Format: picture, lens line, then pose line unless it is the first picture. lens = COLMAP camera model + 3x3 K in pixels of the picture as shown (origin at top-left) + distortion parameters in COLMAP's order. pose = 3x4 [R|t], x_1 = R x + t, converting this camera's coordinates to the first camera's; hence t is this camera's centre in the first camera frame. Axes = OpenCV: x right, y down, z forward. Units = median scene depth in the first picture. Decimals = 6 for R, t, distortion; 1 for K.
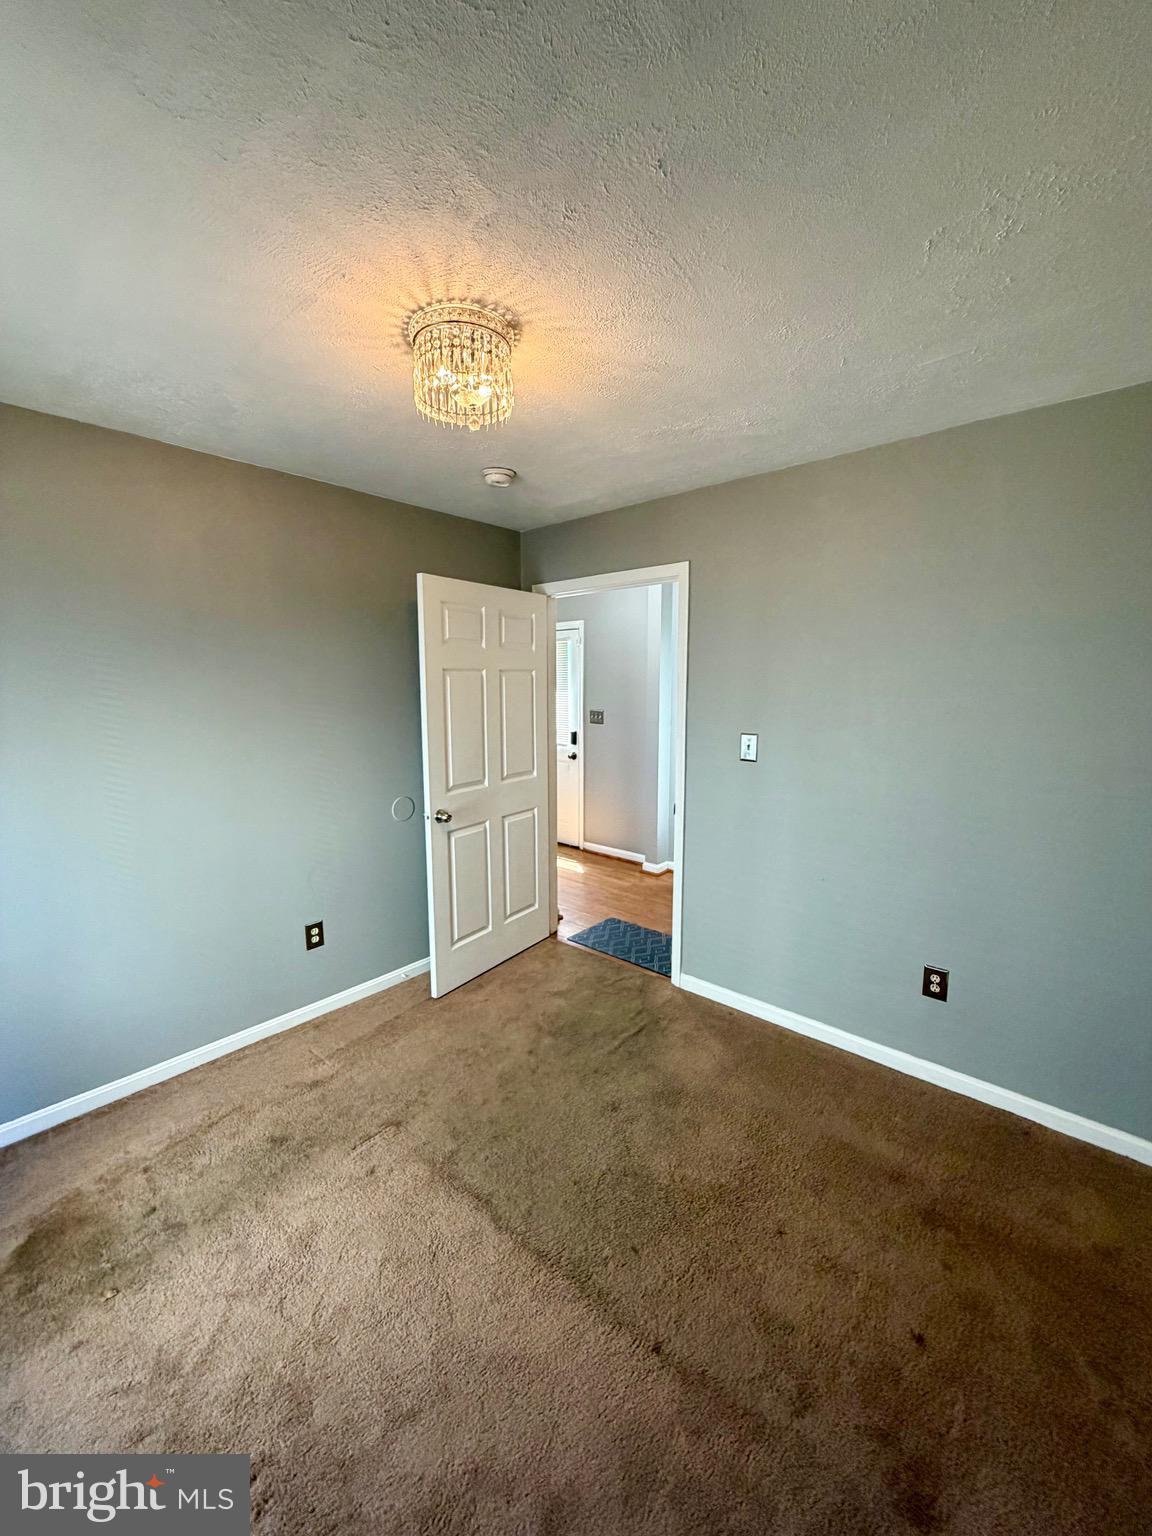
lens RADIAL K [[617.6, 0, 576.3], [0, 617.6, 759.2], [0, 0, 1]] dist [0.002336, 0.000154]
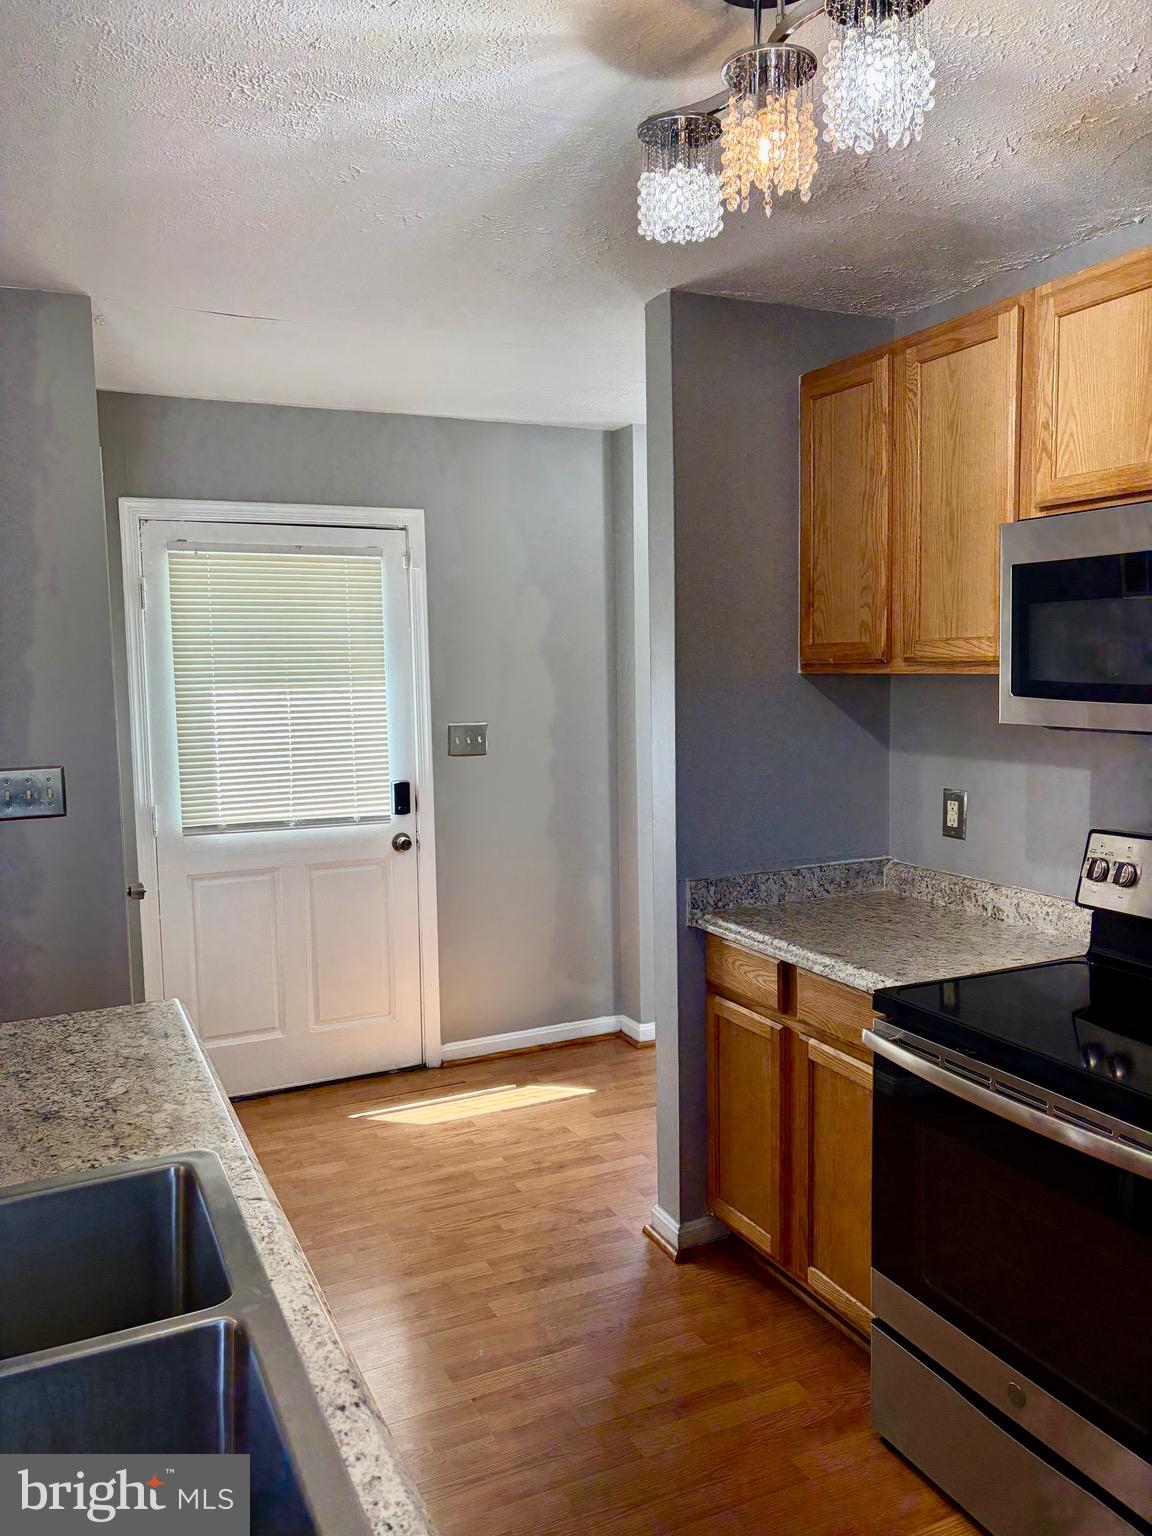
lens RADIAL K [[1154.0, 0, 576.9], [0, 1154.0, 765.9], [0, 0, 1]] dist [-0.001646, -0.000027]
pose [[0.364595, -0.076930, 0.927983, -0.661685], [0.121037, 0.992042, 0.034687, -0.067637], [-0.923266, 0.099673, 0.371005, 0.617274]]
